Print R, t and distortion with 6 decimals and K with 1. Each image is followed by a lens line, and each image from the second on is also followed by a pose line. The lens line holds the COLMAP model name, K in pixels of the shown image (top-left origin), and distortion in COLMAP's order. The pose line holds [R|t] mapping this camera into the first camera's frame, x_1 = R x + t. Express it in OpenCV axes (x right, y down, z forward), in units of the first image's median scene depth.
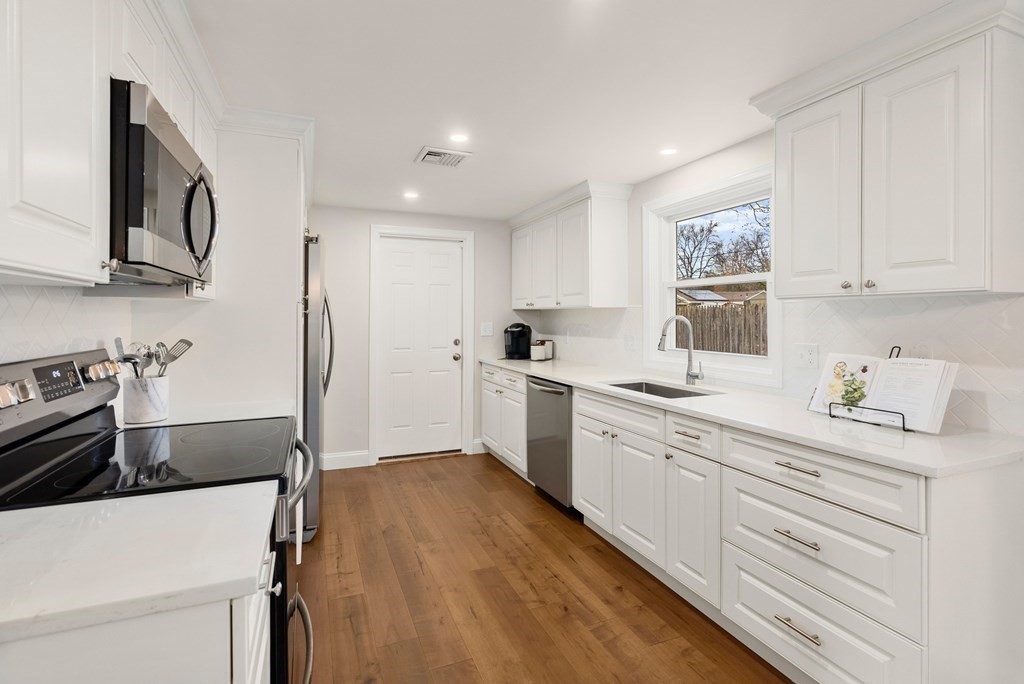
lens RADIAL K [[492.7, 0, 511.2], [0, 492.7, 325.6], [0, 0, 1]] dist [0.019782, -0.000034]
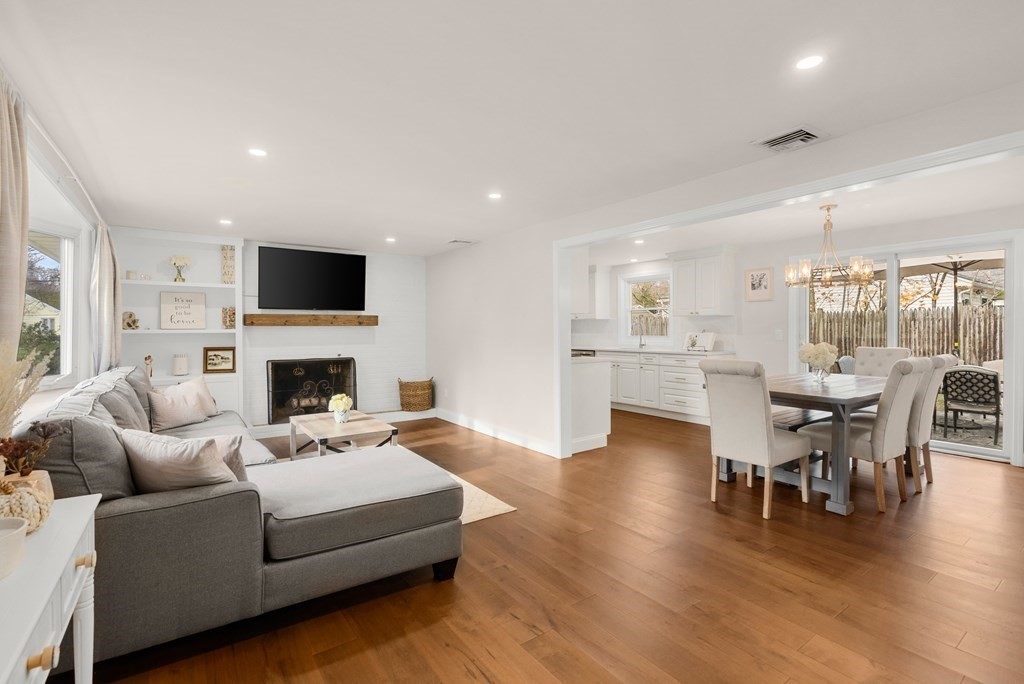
lens RADIAL K [[492.7, 0, 511.2], [0, 492.7, 325.6], [0, 0, 1]] dist [0.019782, -0.000034]
pose [[0.977231, -0.001048, 0.212176, -1.228947], [0.006523, 0.999664, -0.025106, 0.083940], [-0.212079, 0.025918, 0.976909, -2.003241]]
